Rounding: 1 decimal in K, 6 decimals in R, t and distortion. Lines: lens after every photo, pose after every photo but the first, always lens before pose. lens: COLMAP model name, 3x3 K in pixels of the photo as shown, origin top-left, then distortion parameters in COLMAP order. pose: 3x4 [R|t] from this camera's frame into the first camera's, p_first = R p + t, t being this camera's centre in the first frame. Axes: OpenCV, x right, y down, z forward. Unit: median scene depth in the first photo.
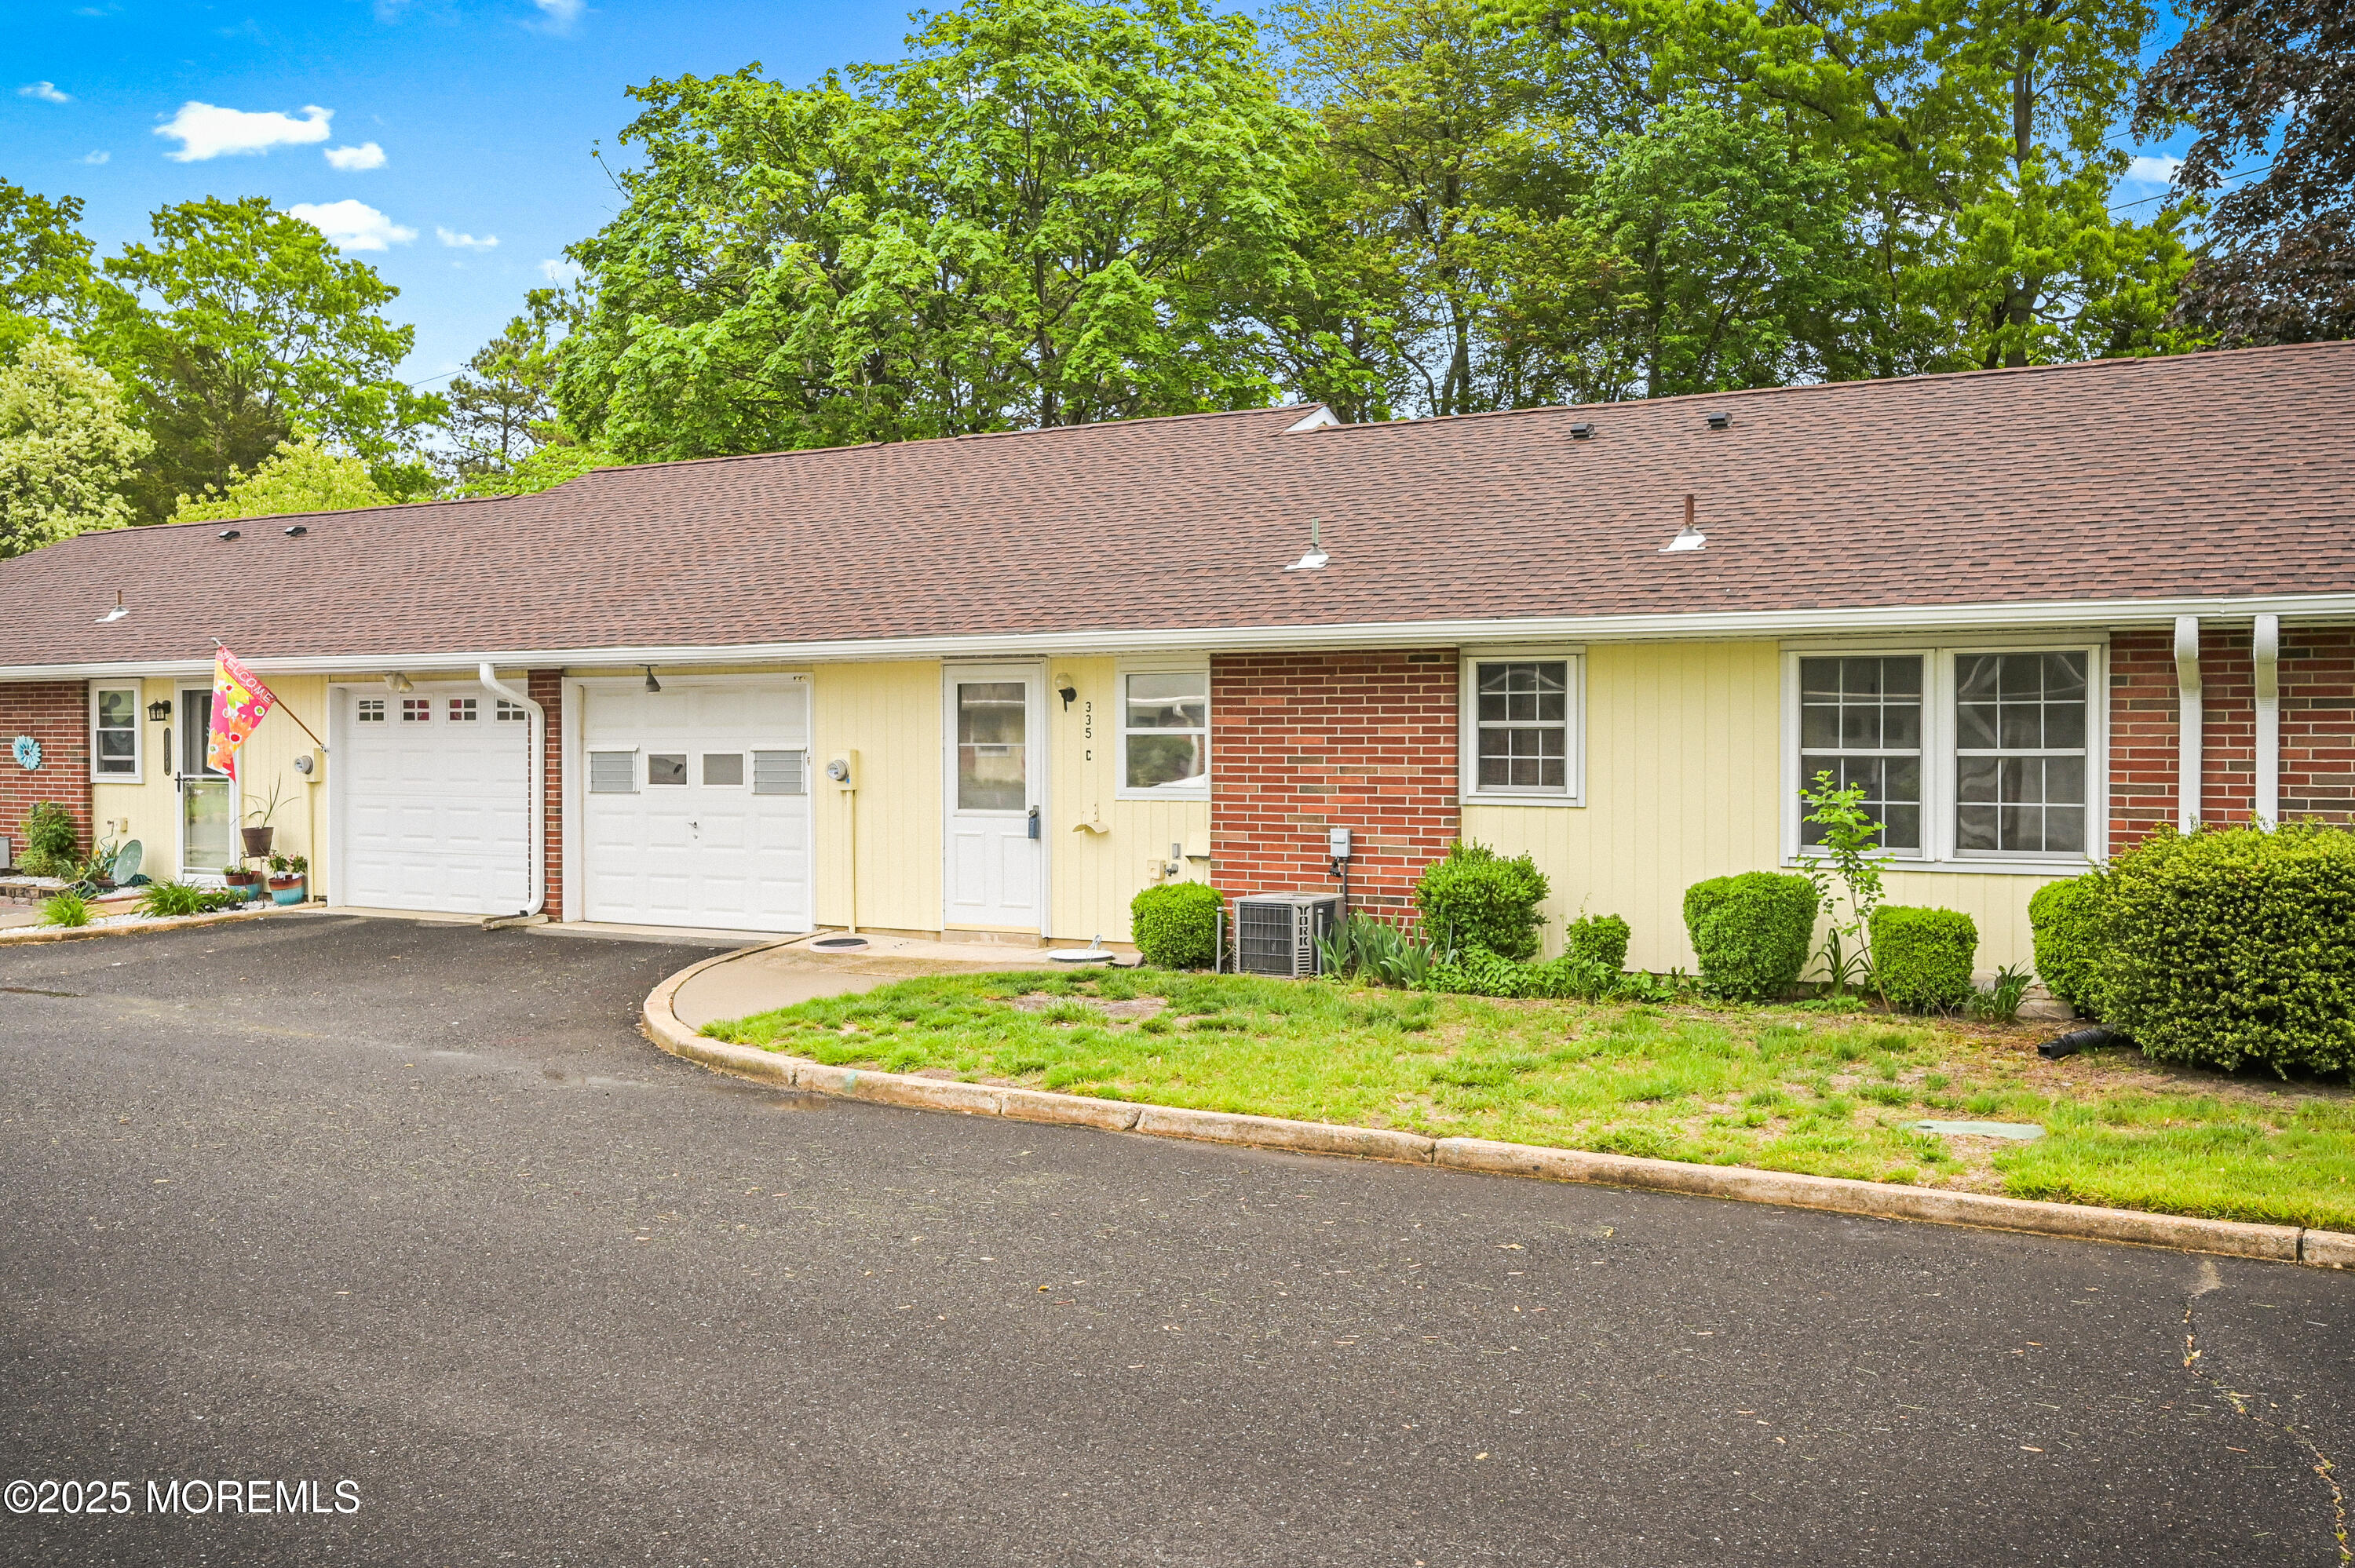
lens RADIAL K [[2091.5, 0, 1177.5], [0, 2091.5, 784.0], [0, 0, 1]] dist [-0.007996, 0.001629]
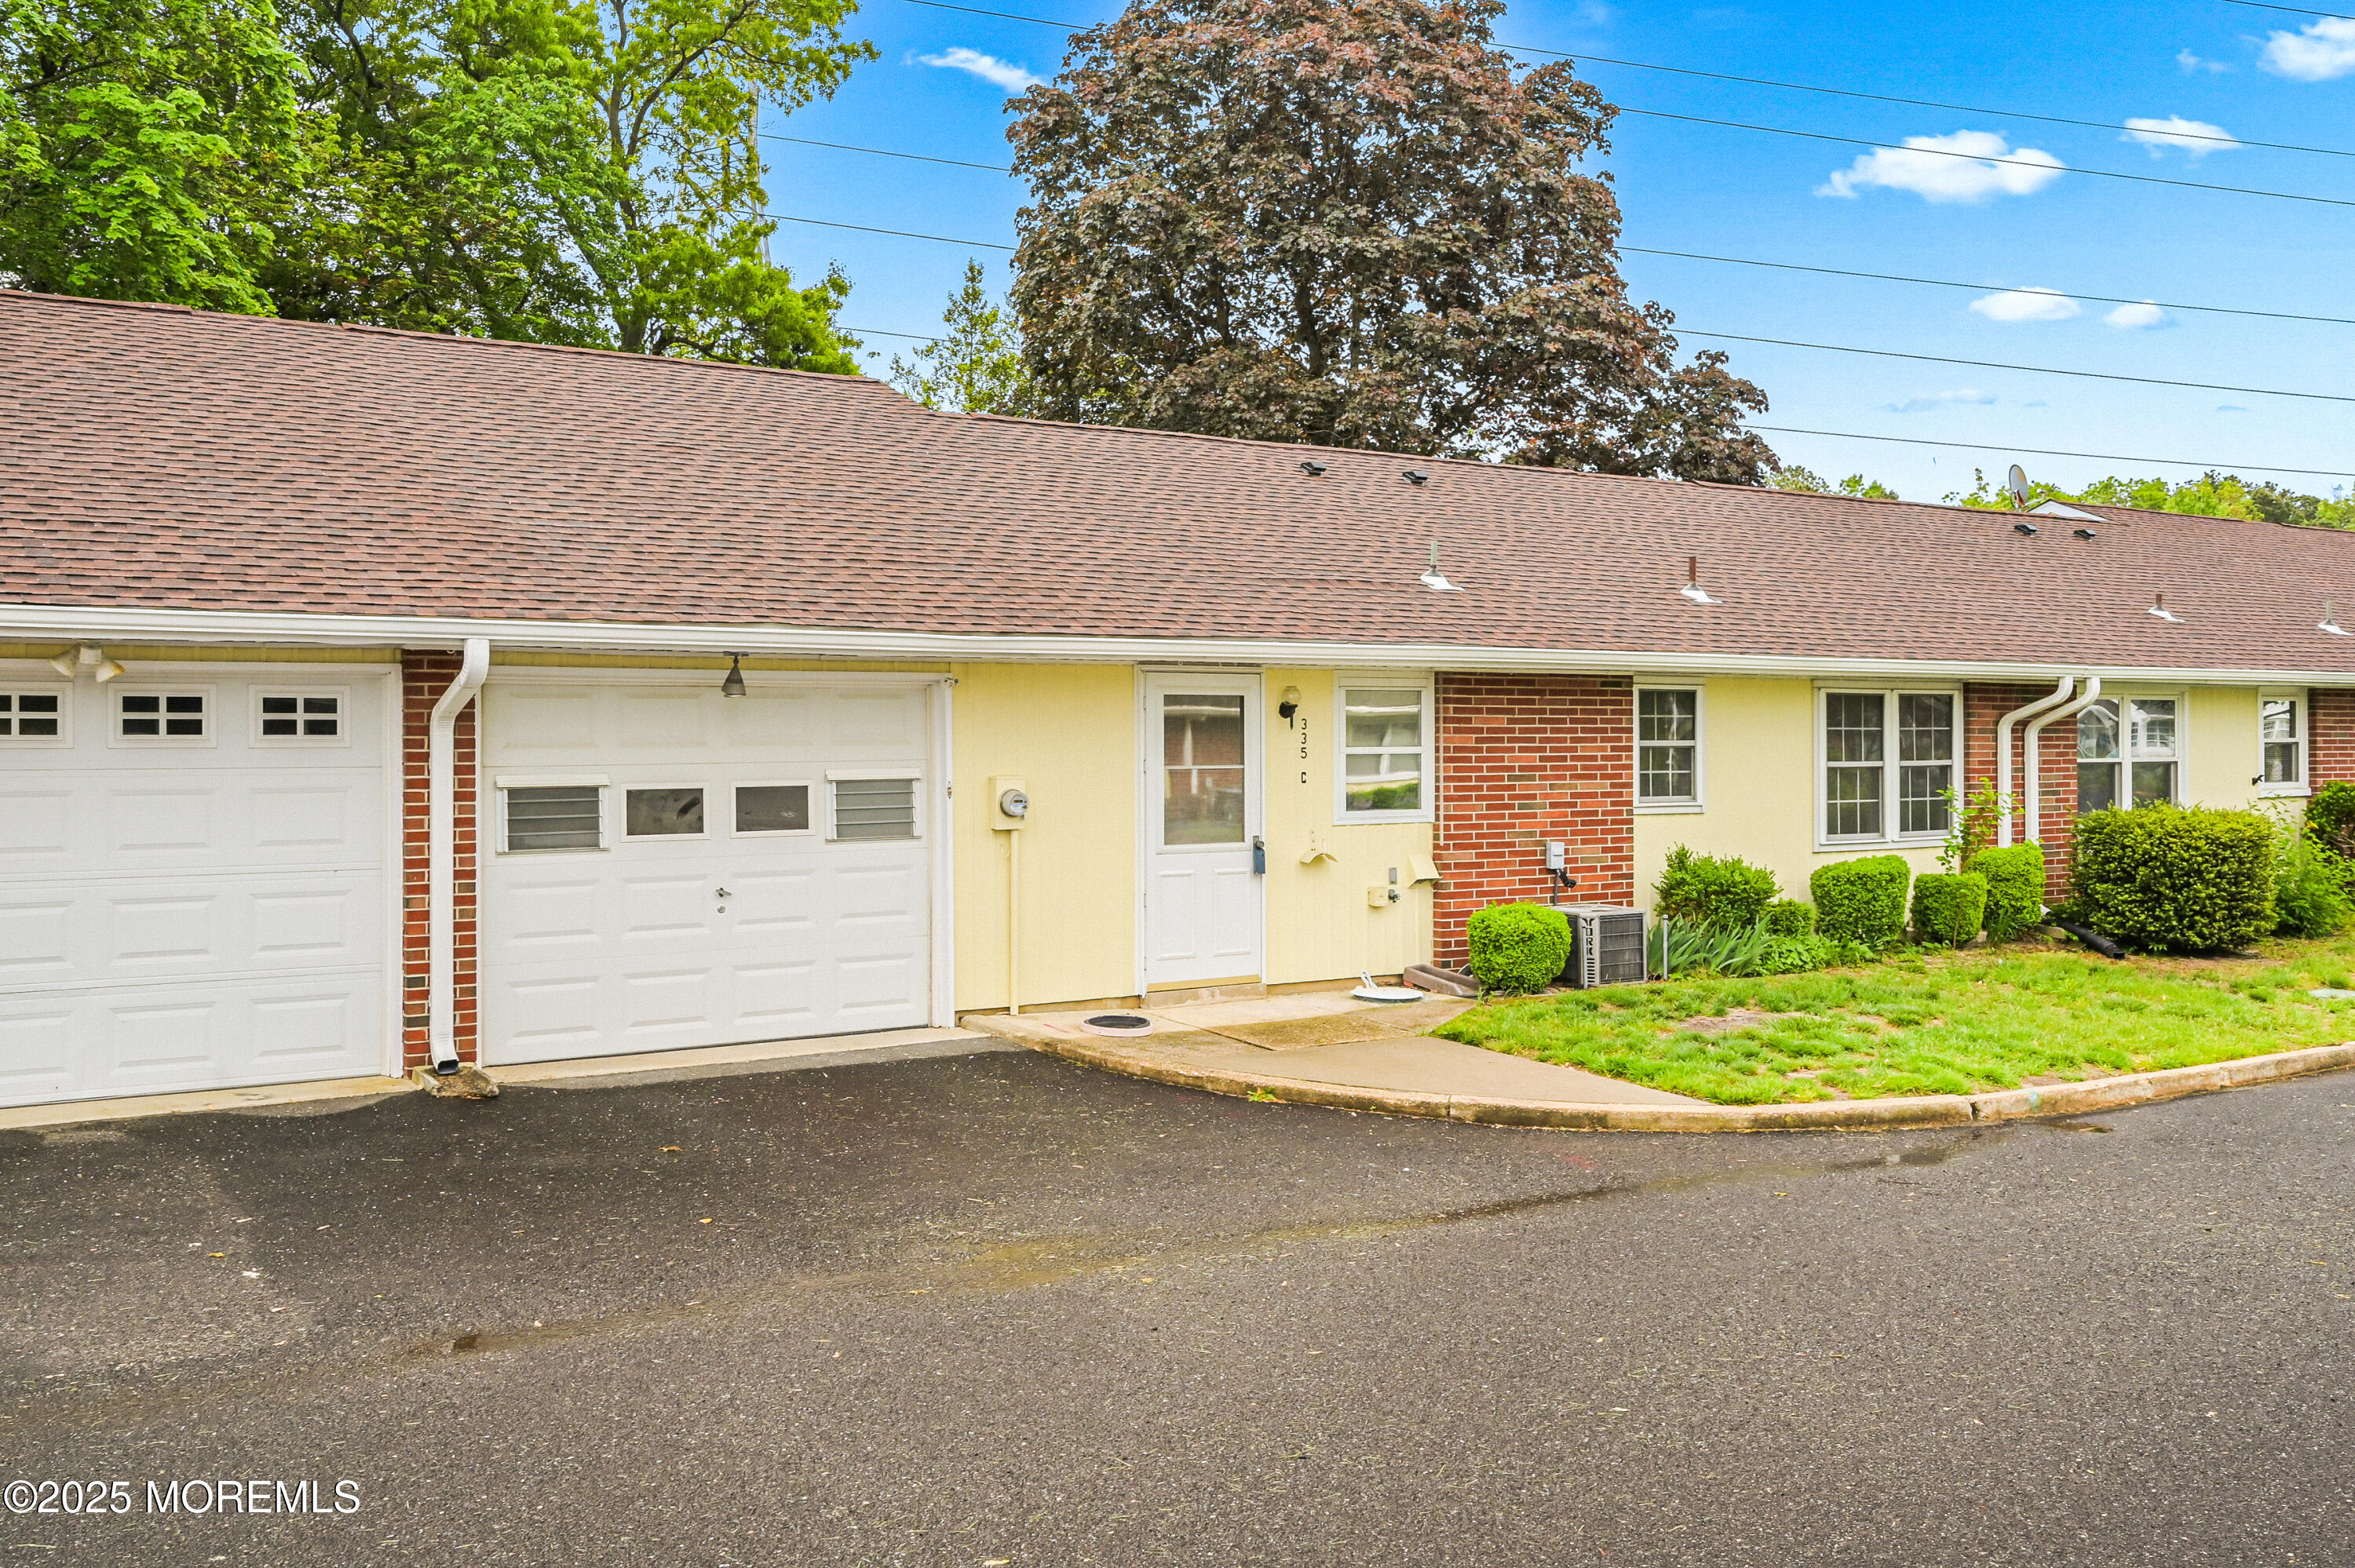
lens RADIAL K [[2036.6, 0, 1175.8], [0, 2036.6, 753.6], [0, 0, 1]] dist [-0.000918, 0.000558]
pose [[0.443614, -0.005159, 0.896203, -0.927005], [0.023691, 0.999701, -0.005972, -0.021720], [-0.895905, 0.023881, 0.443604, 0.710960]]
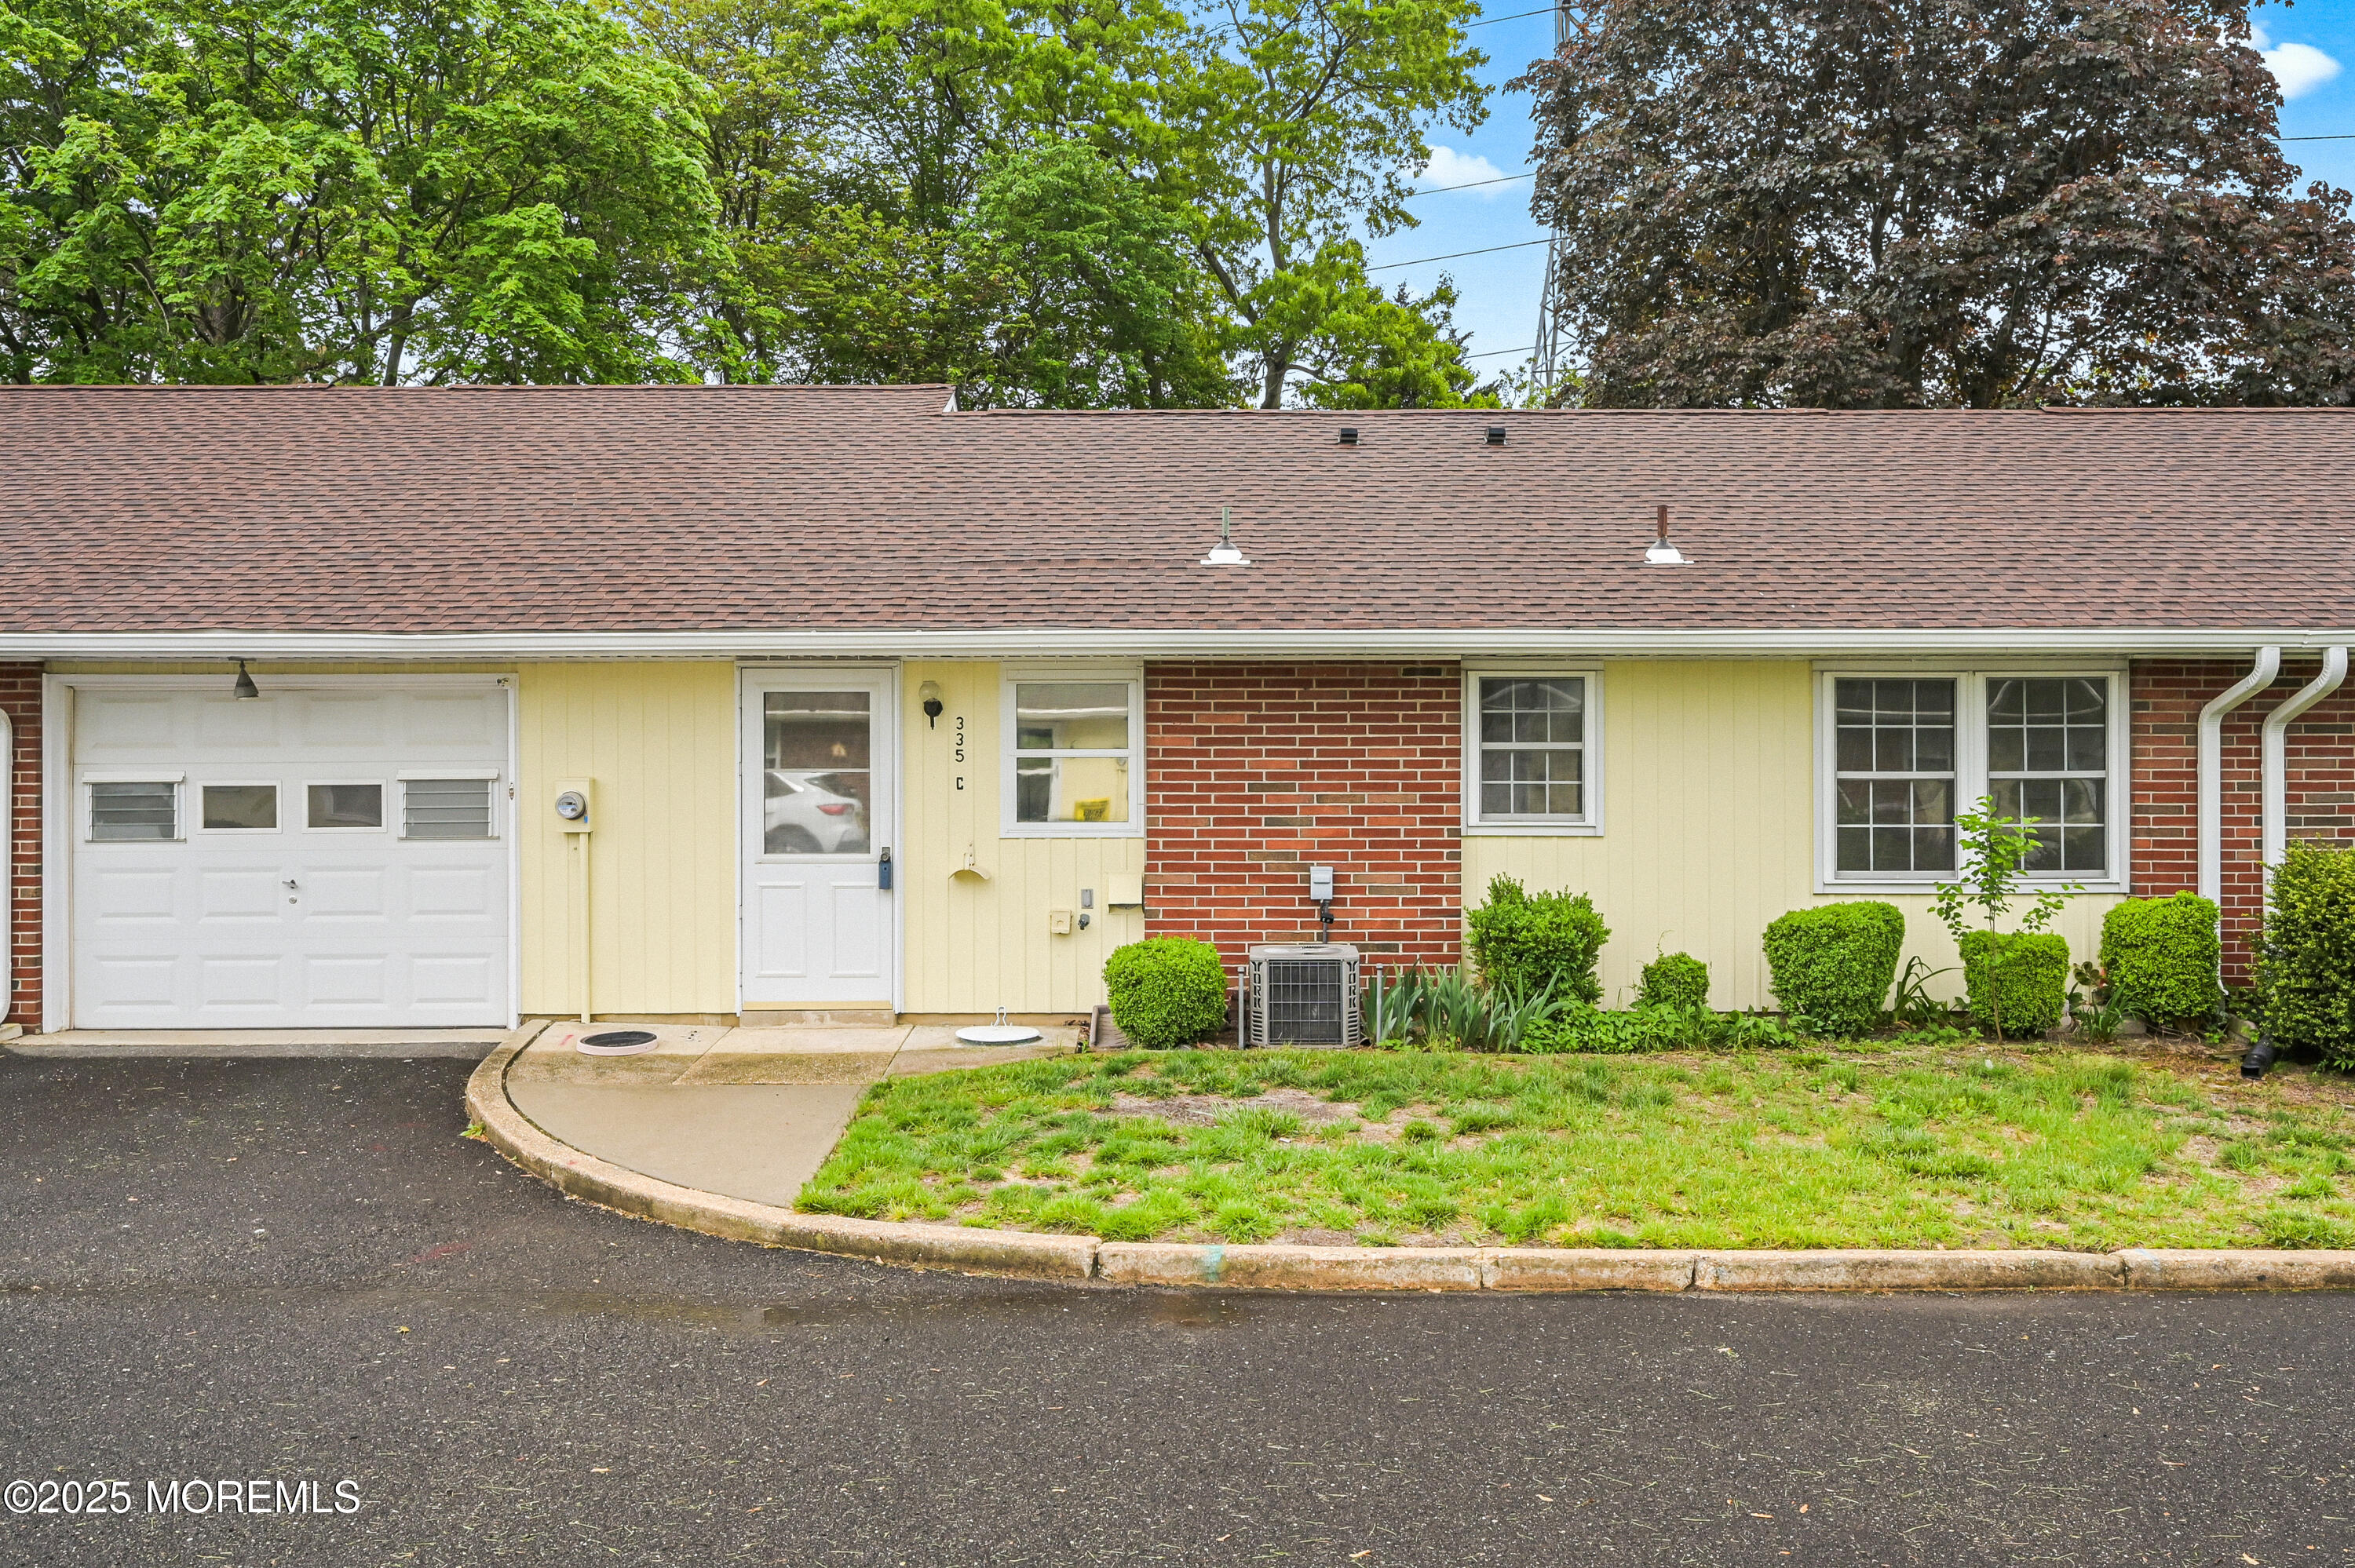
lens RADIAL K [[1916.2, 0, 1179.9], [0, 1916.2, 745.3], [0, 0, 1]] dist [-0.003633, -0.003491]
pose [[0.859073, -0.000035, 0.511852, -0.375694], [0.012318, 0.999712, -0.020605, -0.013100], [-0.511704, 0.024006, 0.858826, 0.347901]]
